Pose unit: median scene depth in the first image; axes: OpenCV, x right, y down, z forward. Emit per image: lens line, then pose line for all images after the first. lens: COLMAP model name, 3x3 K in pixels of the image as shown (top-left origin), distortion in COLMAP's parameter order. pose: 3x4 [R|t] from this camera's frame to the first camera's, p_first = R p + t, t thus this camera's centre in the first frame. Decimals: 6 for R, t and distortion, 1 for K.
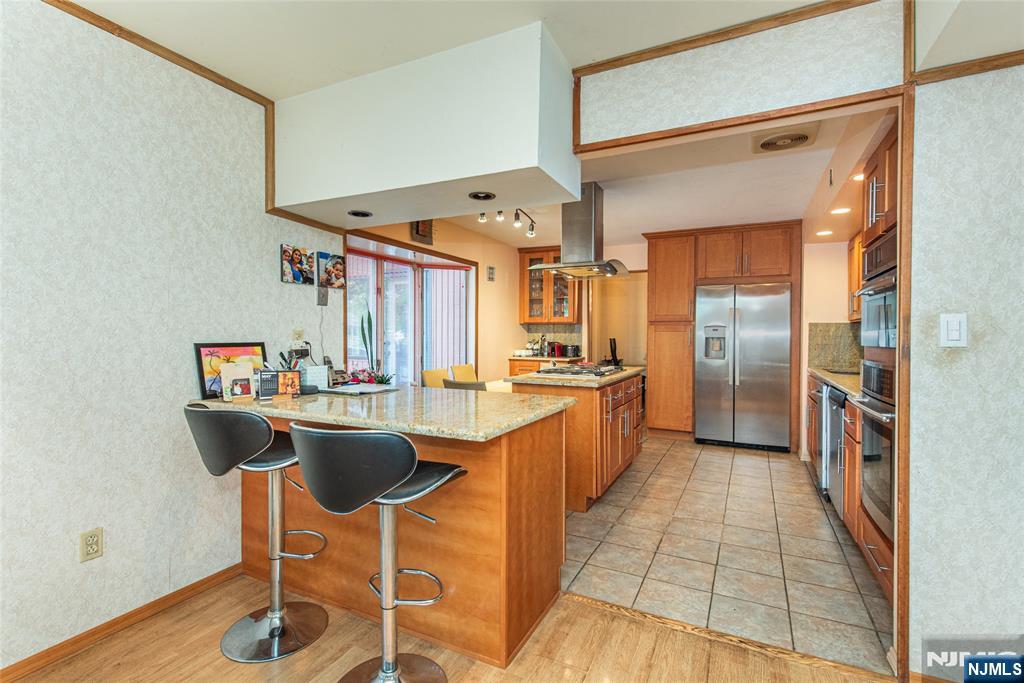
lens RADIAL K [[464.9, 0, 507.0], [0, 464.9, 337.4], [0, 0, 1]] dist [-0.001162, -0.000273]
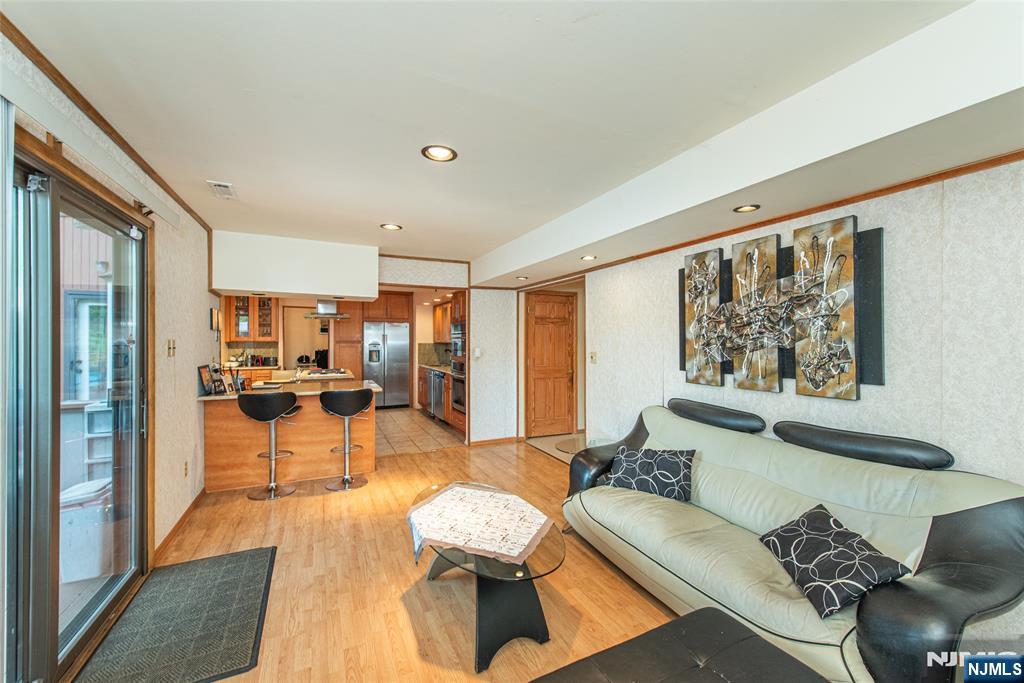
lens RADIAL K [[408.2, 0, 507.4], [0, 408.2, 340.3], [0, 0, 1]] dist [-0.011032, -0.003328]
pose [[0.616019, -0.004399, 0.787719, -0.532194], [0.008655, 0.999962, -0.001185, -0.036506], [-0.787684, 0.007548, 0.616034, -0.440032]]
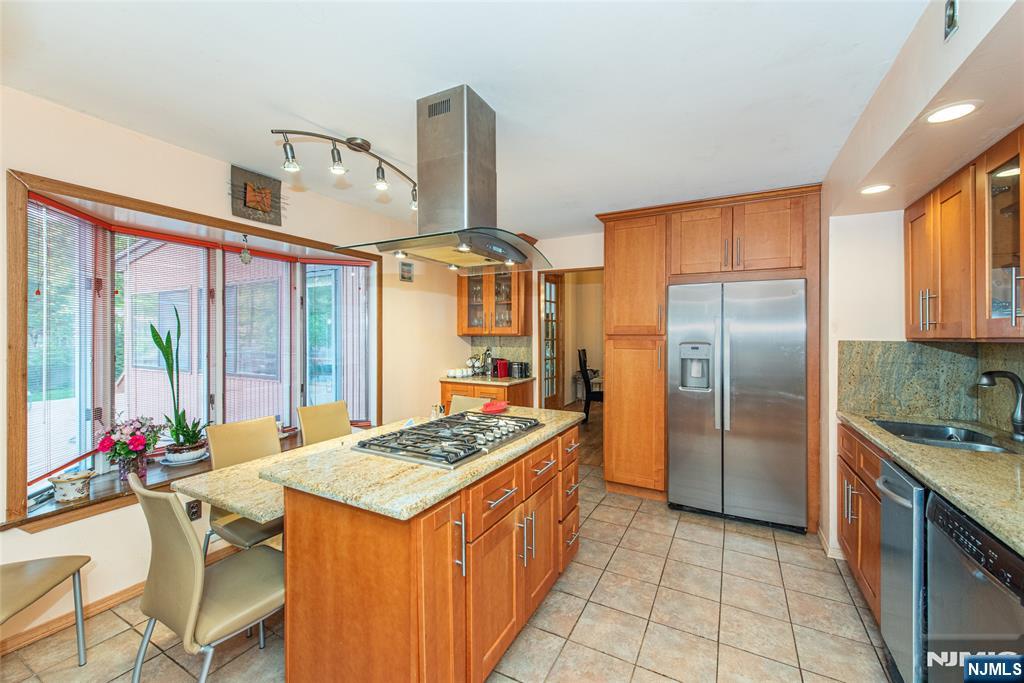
lens RADIAL K [[408.2, 0, 530.0], [0, 408.2, 333.8], [0, 0, 1]] dist [-0.011032, -0.003328]
pose [[0.999674, -0.005501, 0.024930, 0.191153], [0.005810, 0.999907, -0.012342, -0.032258], [-0.024859, 0.012483, 0.999613, 0.407844]]
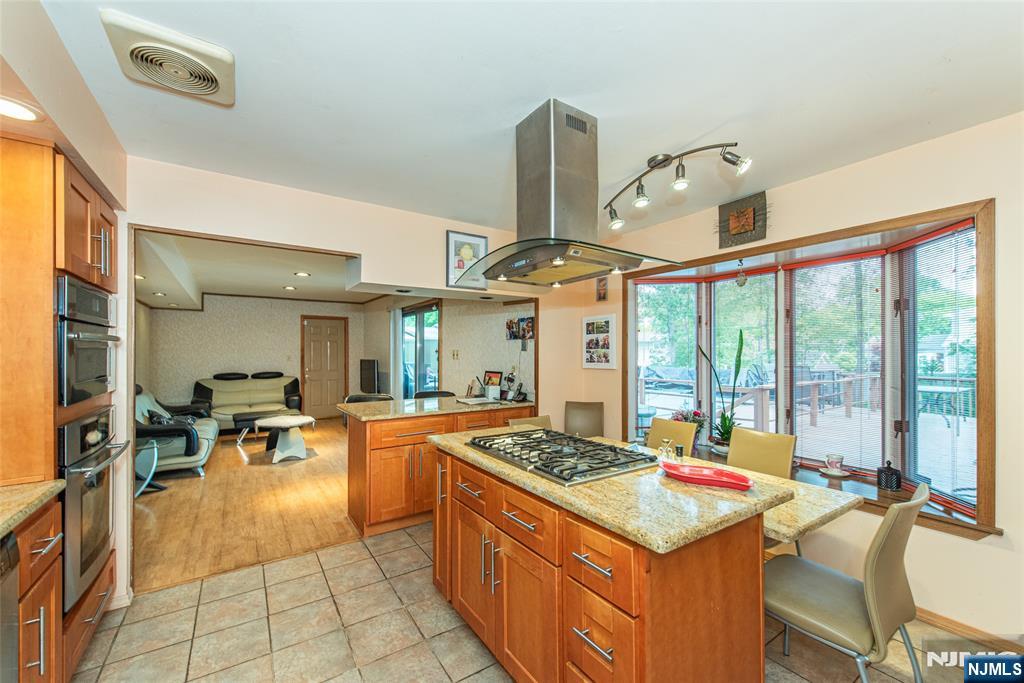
lens RADIAL K [[408.2, 0, 524.3], [0, 408.2, 349.3], [0, 0, 1]] dist [-0.011032, -0.003328]
pose [[-0.466503, -0.013804, -0.884412, 0.500877], [-0.008430, 0.999902, -0.011160, -0.034752], [0.884479, 0.002249, -0.466574, 0.978491]]
